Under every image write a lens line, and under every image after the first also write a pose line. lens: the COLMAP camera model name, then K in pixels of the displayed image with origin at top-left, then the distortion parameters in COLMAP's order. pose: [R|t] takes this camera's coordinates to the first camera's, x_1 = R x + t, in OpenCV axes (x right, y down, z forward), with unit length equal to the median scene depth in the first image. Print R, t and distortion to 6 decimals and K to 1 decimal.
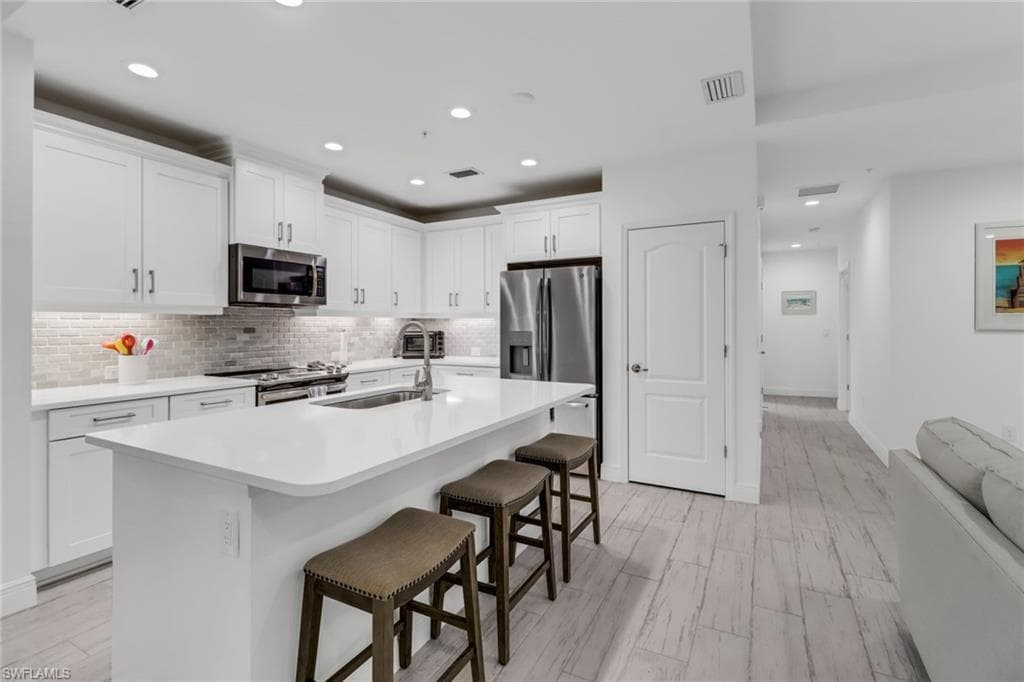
lens RADIAL K [[474.5, 0, 510.4], [0, 474.5, 322.0], [0, 0, 1]] dist [0.002603, 0.000223]
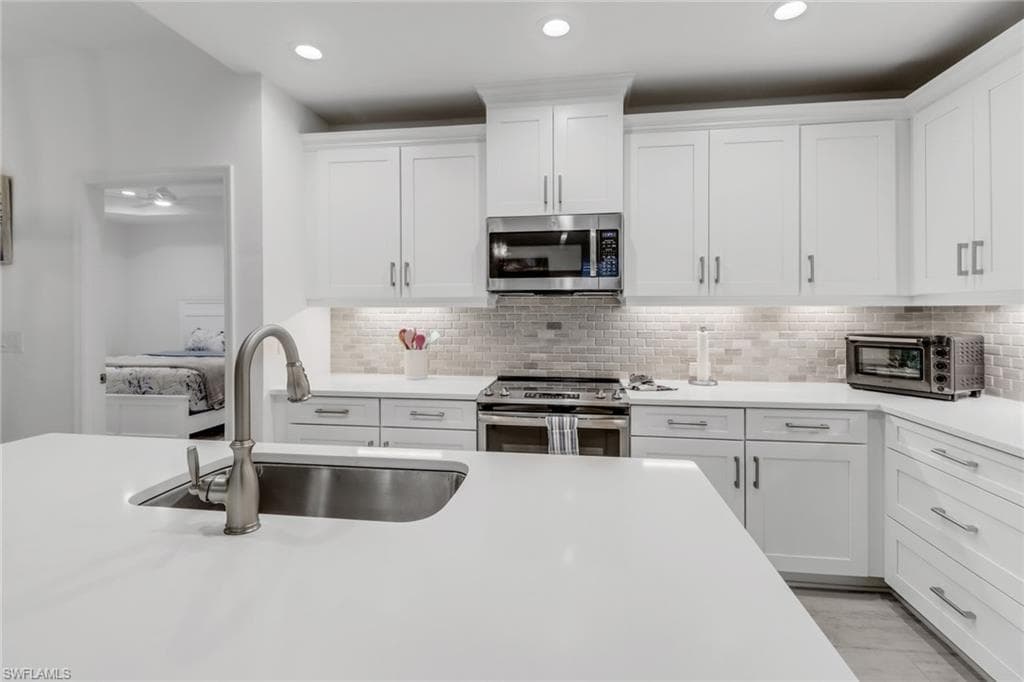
lens RADIAL K [[474.9, 0, 511.2], [0, 474.9, 311.4], [0, 0, 1]] dist [0.002629, -0.000171]
pose [[0.341689, -0.000789, -0.939813, 0.164097], [0.005339, 0.999985, 0.001102, -0.007756], [0.939798, -0.005394, 0.341688, 0.662759]]
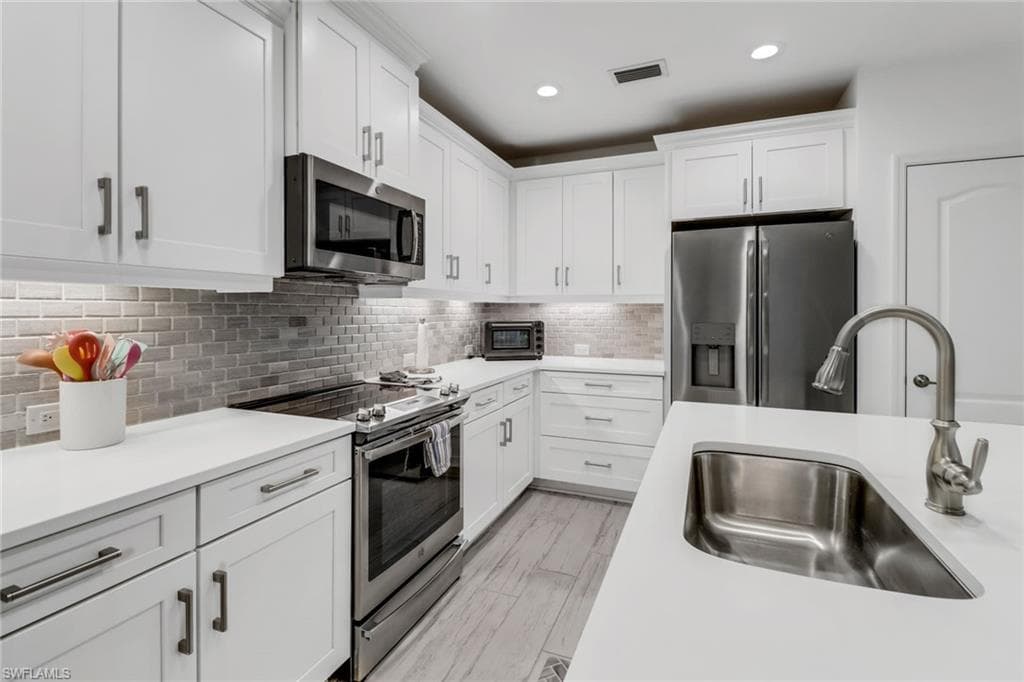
lens RADIAL K [[475.9, 0, 508.0], [0, 475.9, 314.4], [0, 0, 1]] dist [0.002373, -0.000455]
pose [[0.995669, 0.002190, 0.092944, -0.349619], [-0.003277, 0.999928, 0.011553, 0.001344], [-0.092912, -0.011808, 0.995604, 0.403968]]
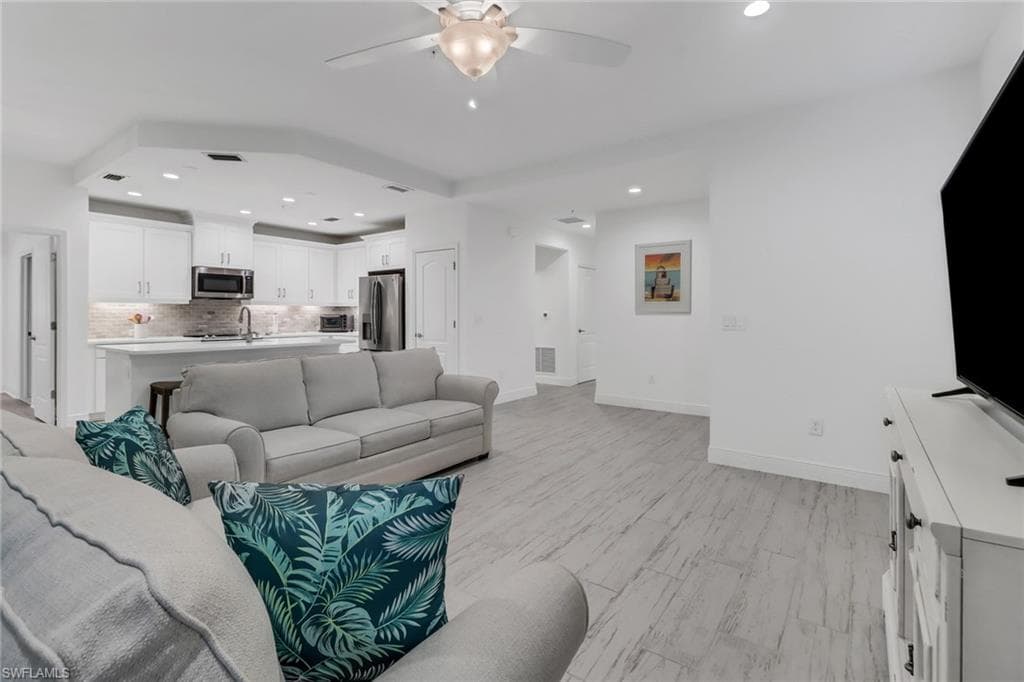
lens RADIAL K [[474.9, 0, 511.2], [0, 474.9, 311.4], [0, 0, 1]] dist [0.002629, -0.000171]
pose [[0.990558, -0.000506, -0.137096, 0.806408], [0.000291, 0.999999, -0.001585, 0.015488], [0.137096, 0.001530, 0.990557, -0.608612]]
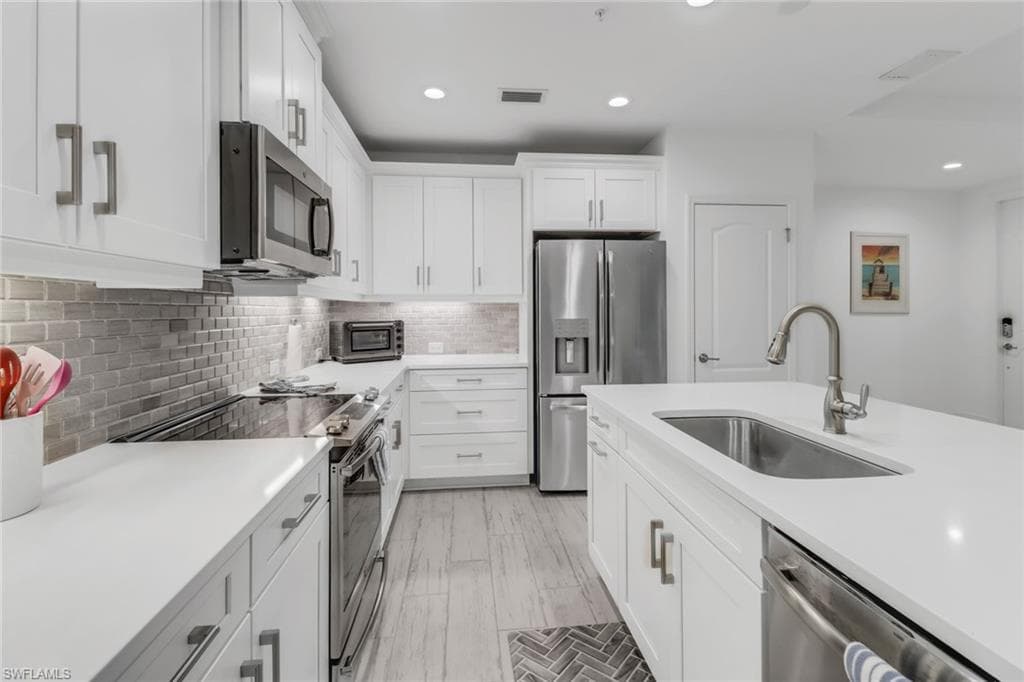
lens RADIAL K [[474.9, 0, 511.2], [0, 474.9, 311.4], [0, 0, 1]] dist [0.002629, -0.000171]
pose [[0.830991, -0.005348, 0.556260, -0.535972], [0.001538, 0.999972, 0.007317, 0.001326], [-0.556283, -0.005225, 0.830976, 0.446603]]
